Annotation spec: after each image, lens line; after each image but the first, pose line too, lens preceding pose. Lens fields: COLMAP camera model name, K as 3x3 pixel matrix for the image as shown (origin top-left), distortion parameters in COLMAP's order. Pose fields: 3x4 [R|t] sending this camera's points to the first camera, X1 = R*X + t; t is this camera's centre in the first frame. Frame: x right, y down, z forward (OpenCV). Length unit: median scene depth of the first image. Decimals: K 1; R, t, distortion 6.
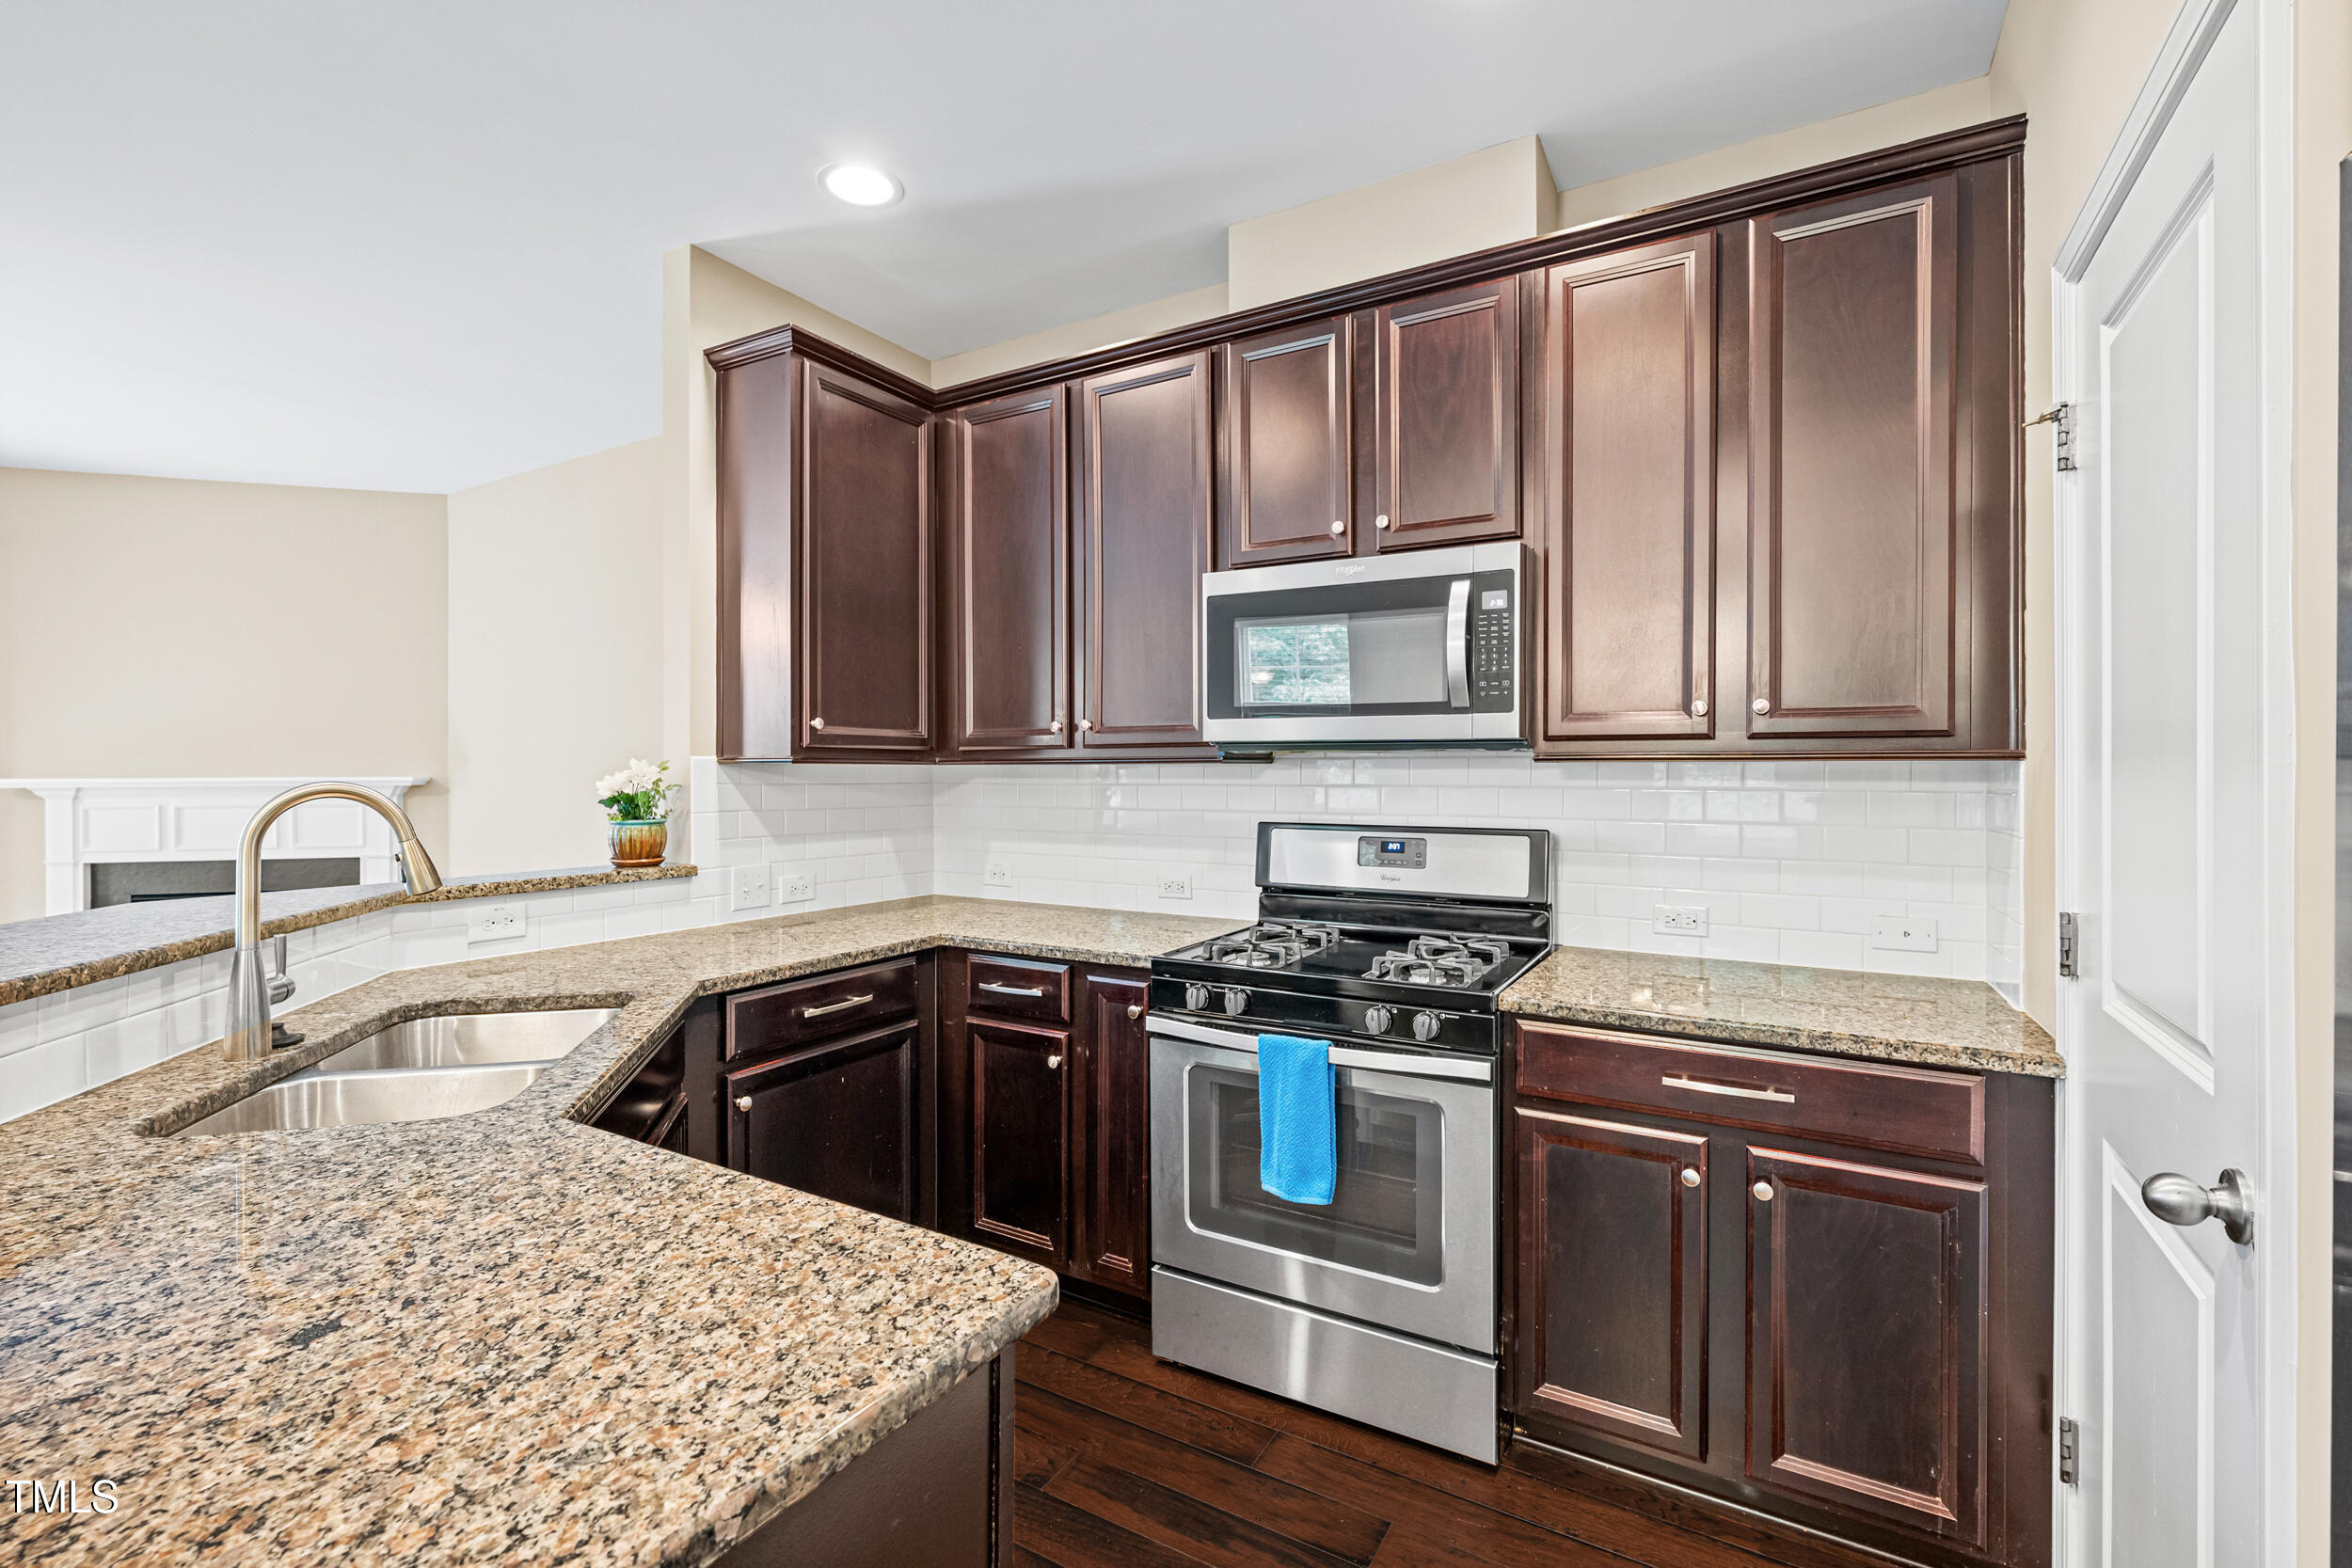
lens RADIAL K [[1033.3, 0, 1176.0], [0, 1033.3, 784.0], [0, 0, 1]] dist [-0.000176, -0.000130]
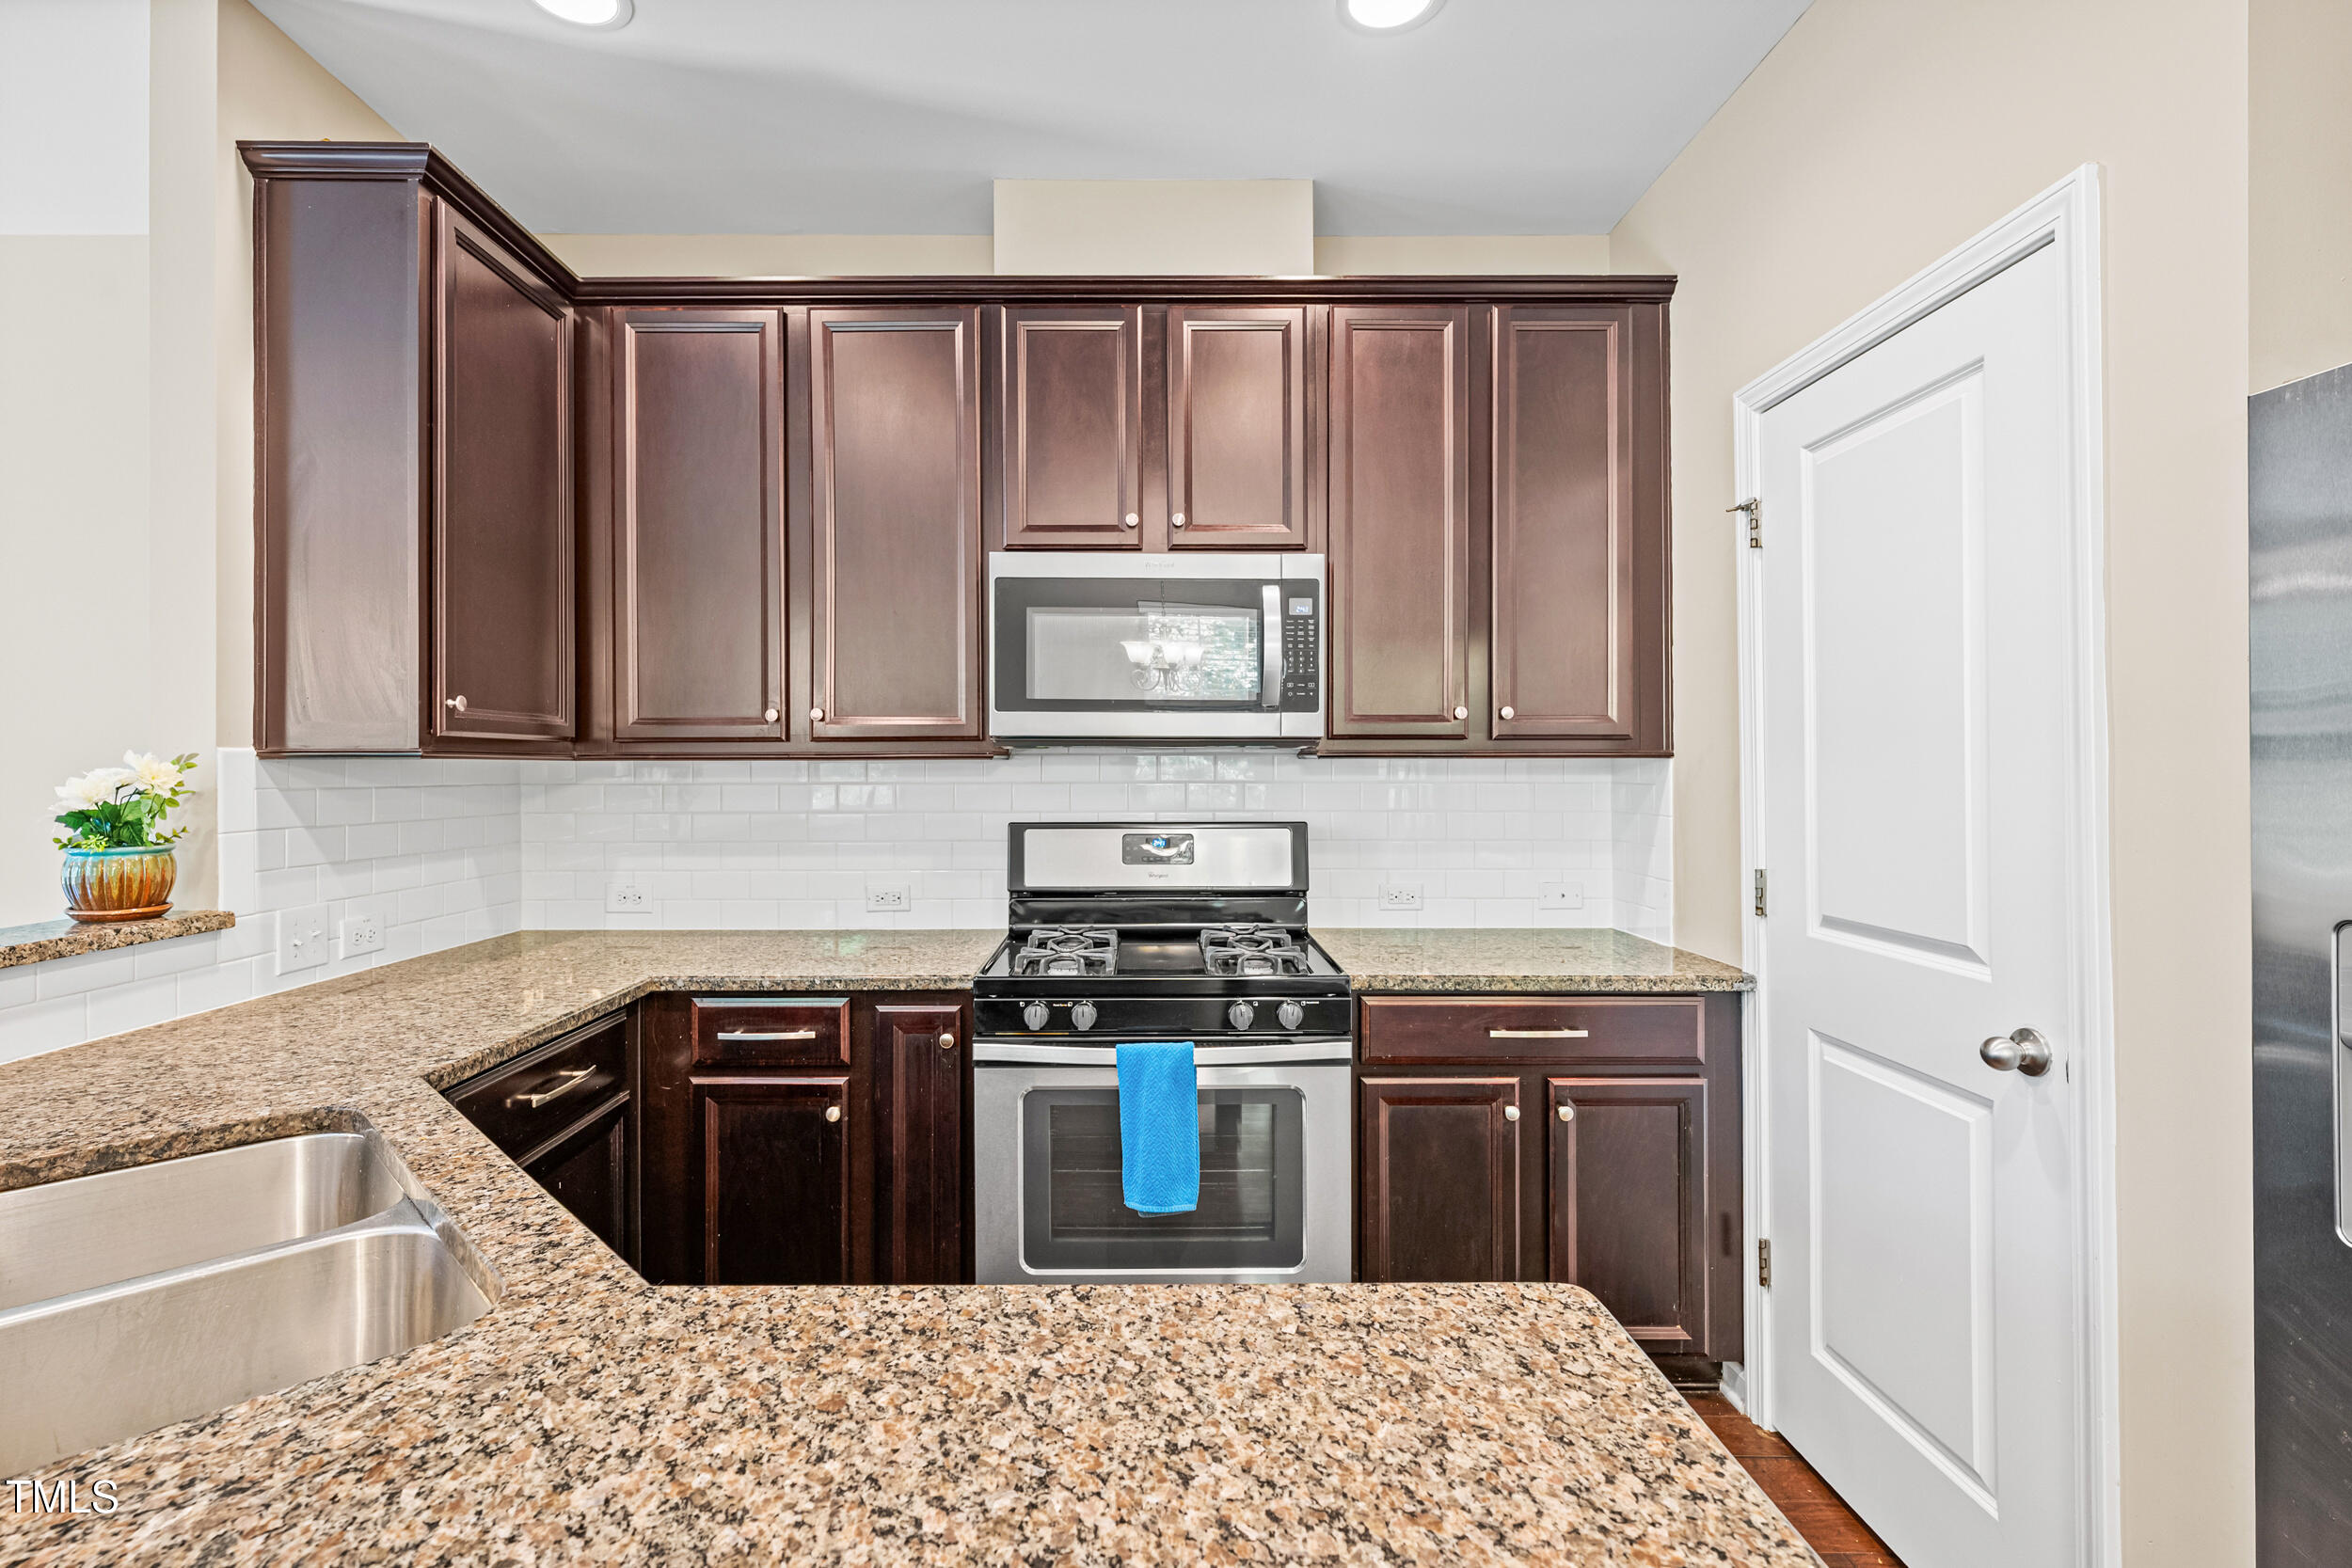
lens RADIAL K [[1068.0, 0, 1143.2], [0, 1068.0, 771.4], [0, 0, 1]] dist [-0.001508, -0.000051]
pose [[0.858152, -0.004047, 0.513380, -0.395874], [0.008708, 0.999940, -0.006673, -0.002204], [-0.513322, 0.010197, 0.858135, 0.140073]]
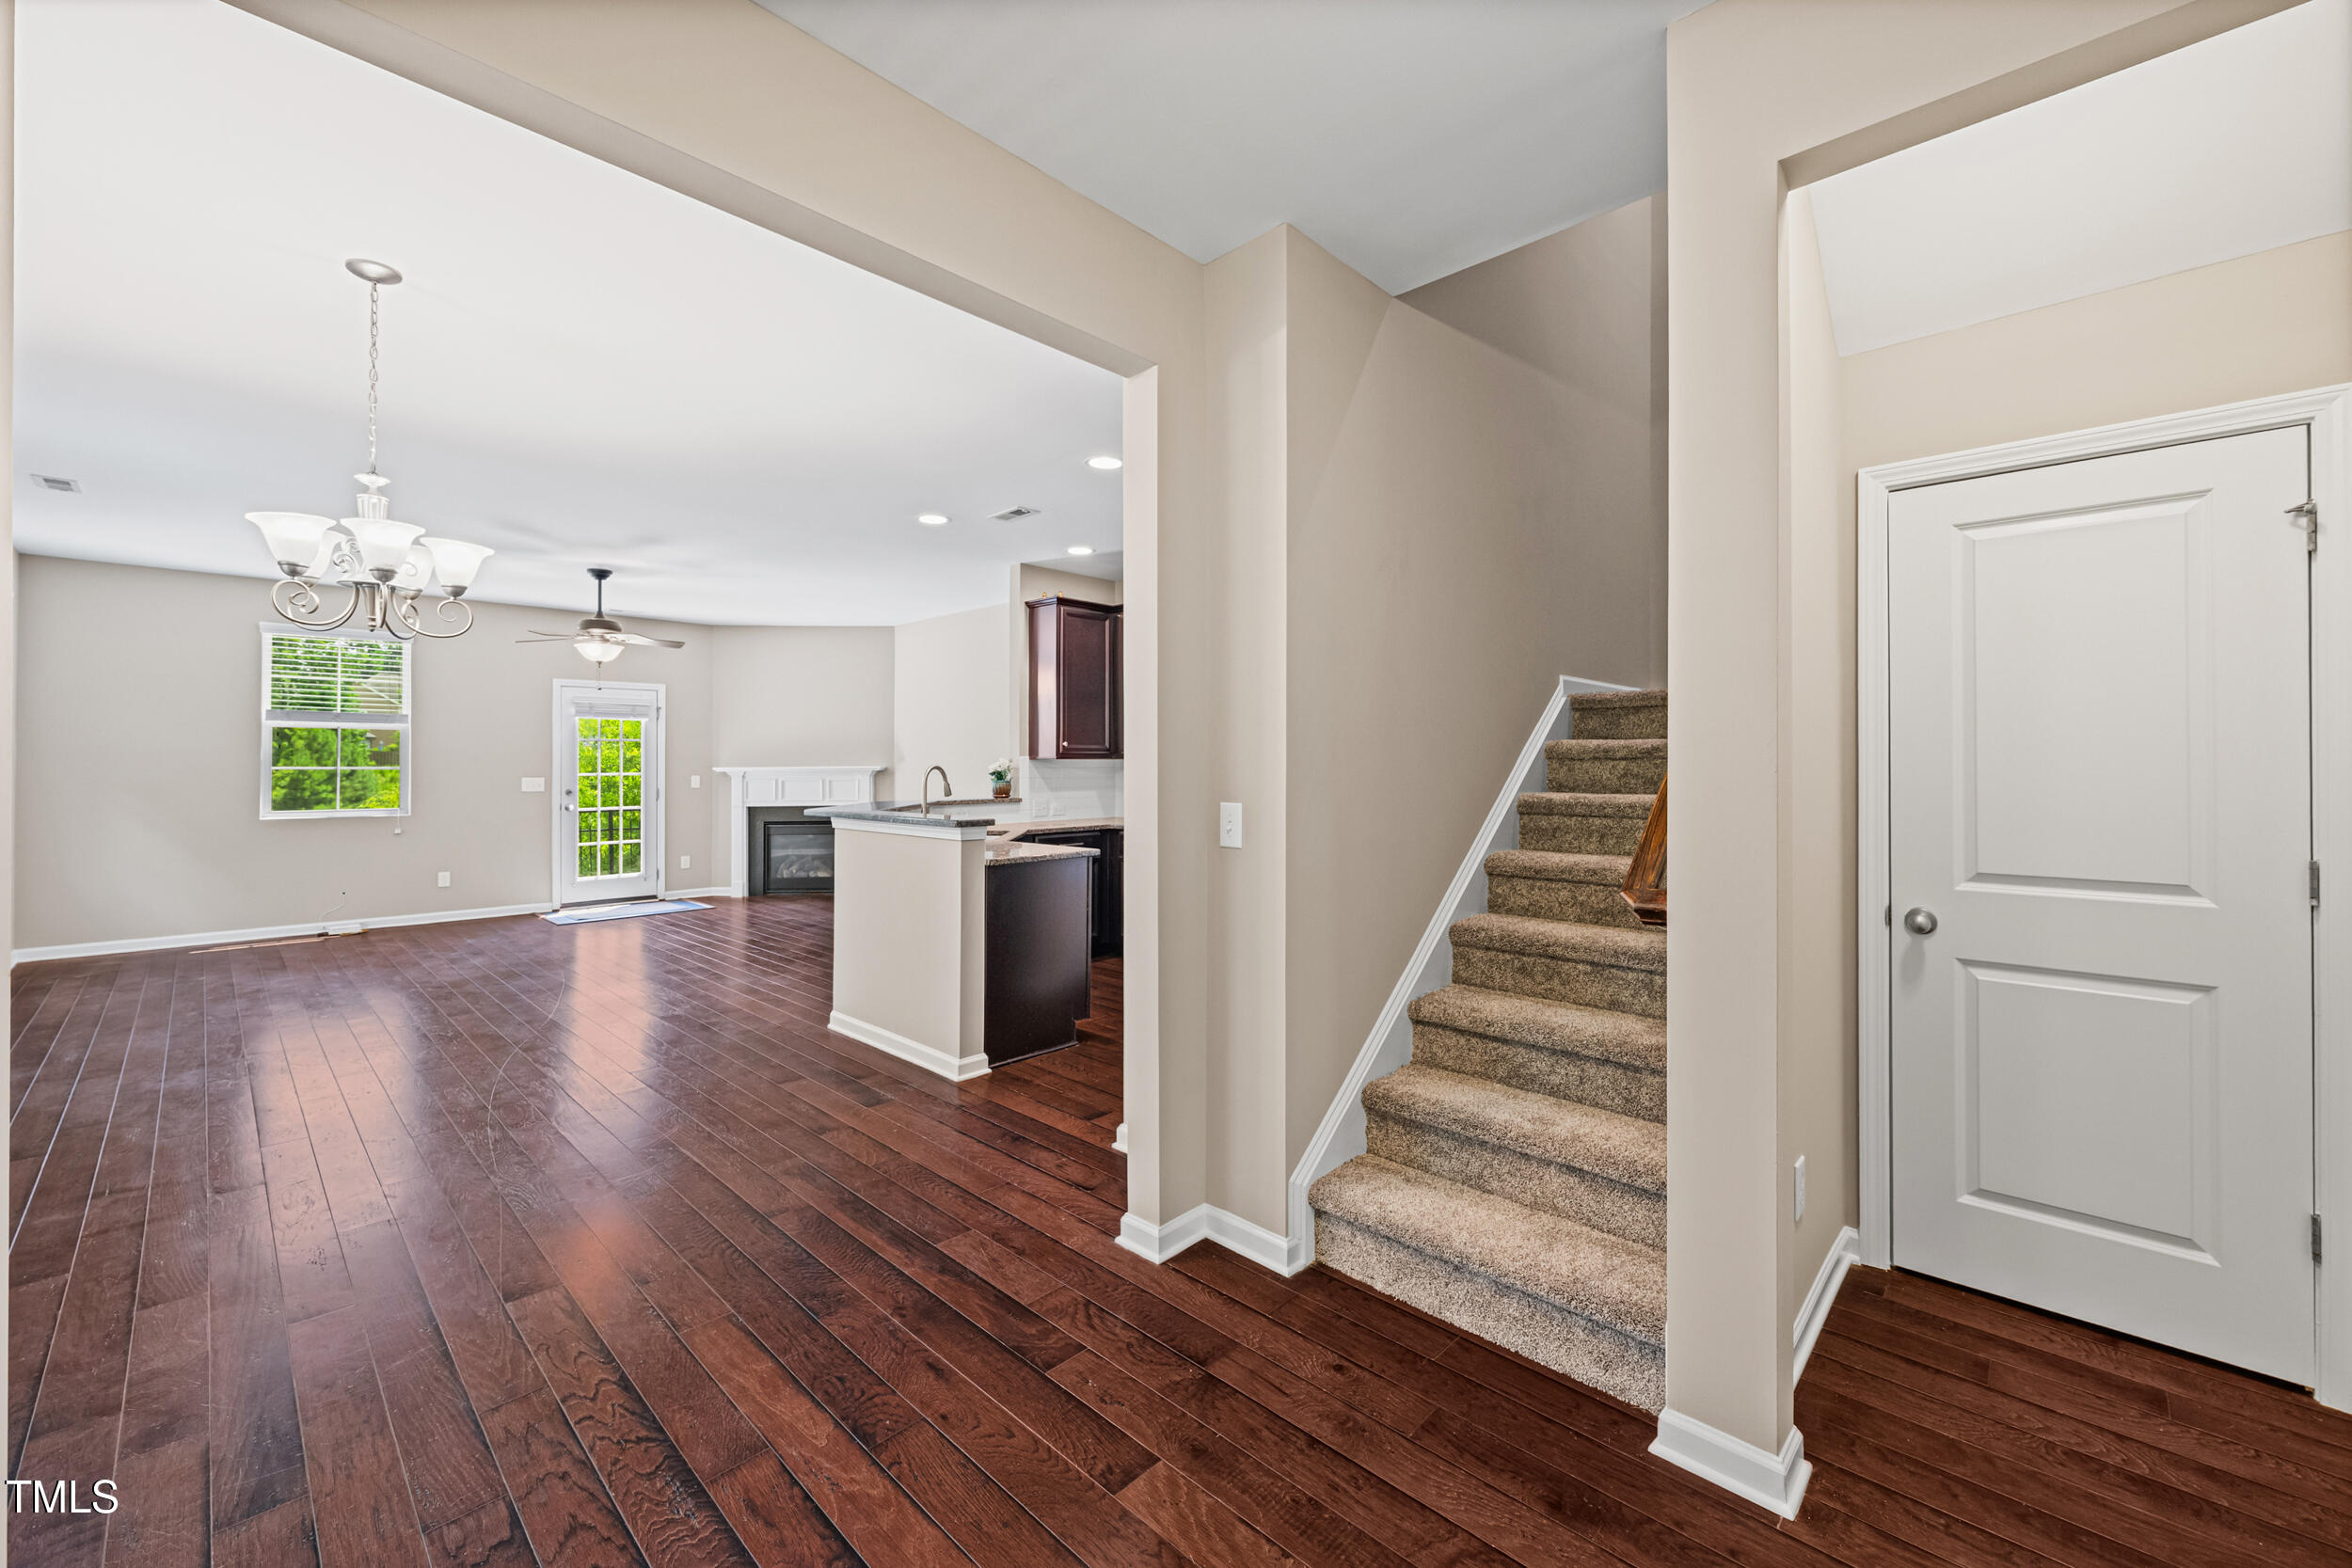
lens RADIAL K [[932.6, 0, 1175.8], [0, 932.6, 763.9], [0, 0, 1]] dist [0.001459, -0.000050]
pose [[0.974792, -0.002778, -0.223097, 0.569875], [-0.000026, 0.999921, -0.012565, 0.026262], [0.223114, 0.012254, 0.974715, -1.559080]]
